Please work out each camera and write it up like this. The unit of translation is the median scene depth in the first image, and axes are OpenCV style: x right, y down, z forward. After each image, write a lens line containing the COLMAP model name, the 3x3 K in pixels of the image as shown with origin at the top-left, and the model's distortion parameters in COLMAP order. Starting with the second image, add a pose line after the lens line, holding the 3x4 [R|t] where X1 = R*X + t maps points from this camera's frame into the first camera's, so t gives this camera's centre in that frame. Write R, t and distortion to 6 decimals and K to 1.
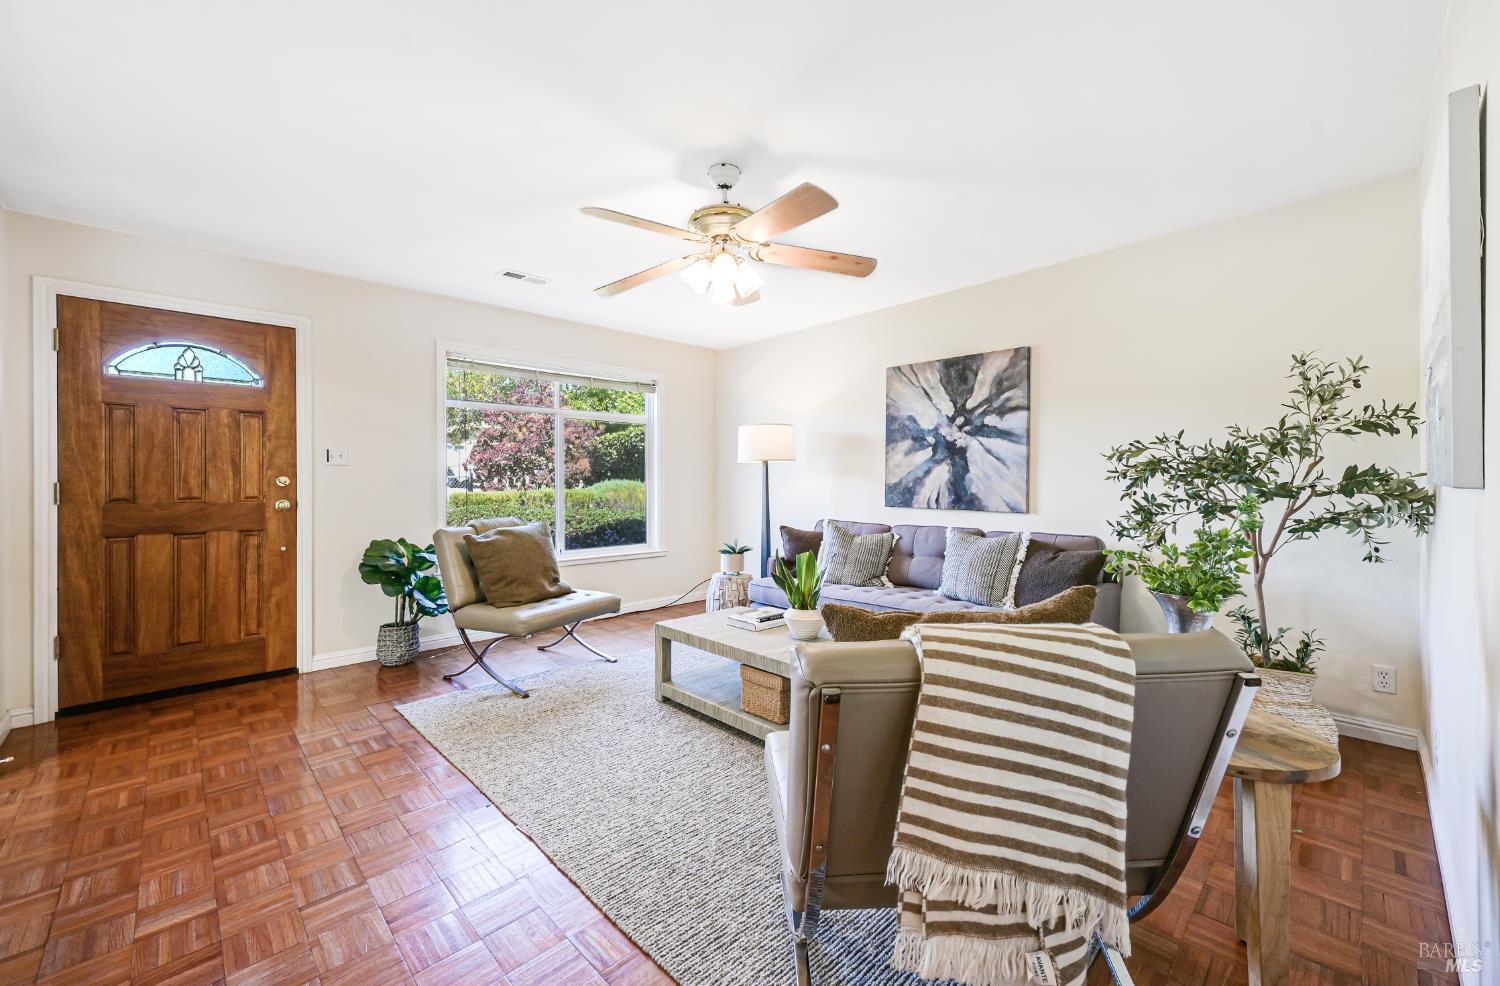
lens RADIAL K [[600.8, 0, 754.6], [0, 600.8, 480.0], [0, 0, 1]] dist [0.003751, 0.000923]
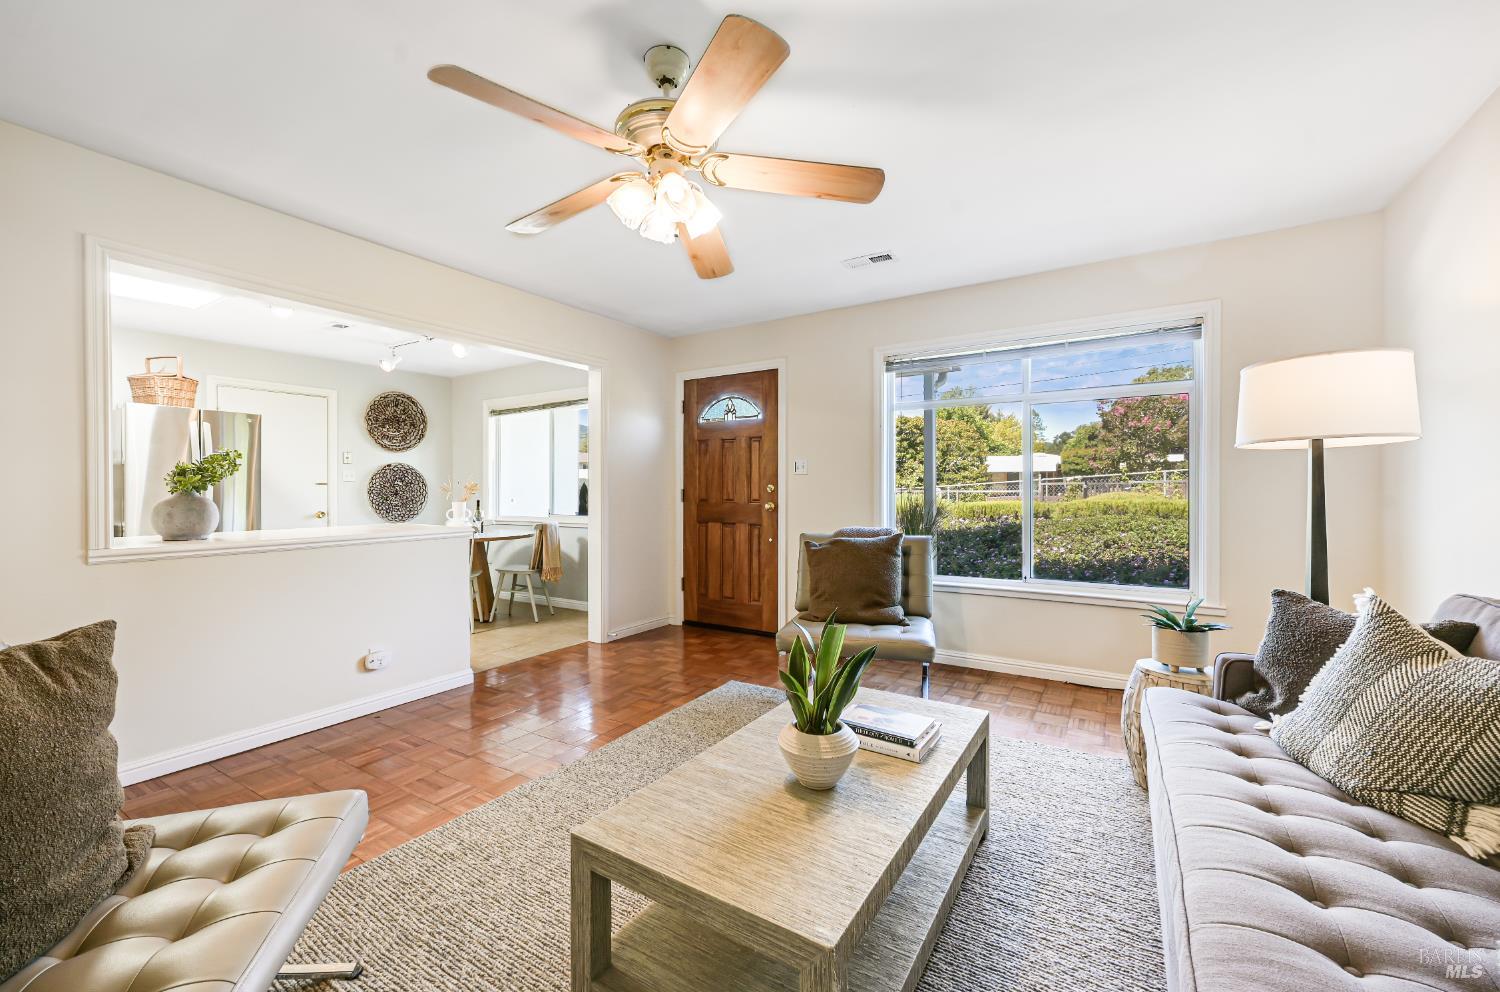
lens RADIAL K [[600.8, 0, 743.6], [0, 600.8, 489.2], [0, 0, 1]] dist [0.003751, 0.000923]
pose [[0.225585, 0.002034, -0.974221, 0.218294], [0.006358, 0.999973, 0.003560, -0.000292], [0.974203, -0.006997, 0.225566, 0.301510]]
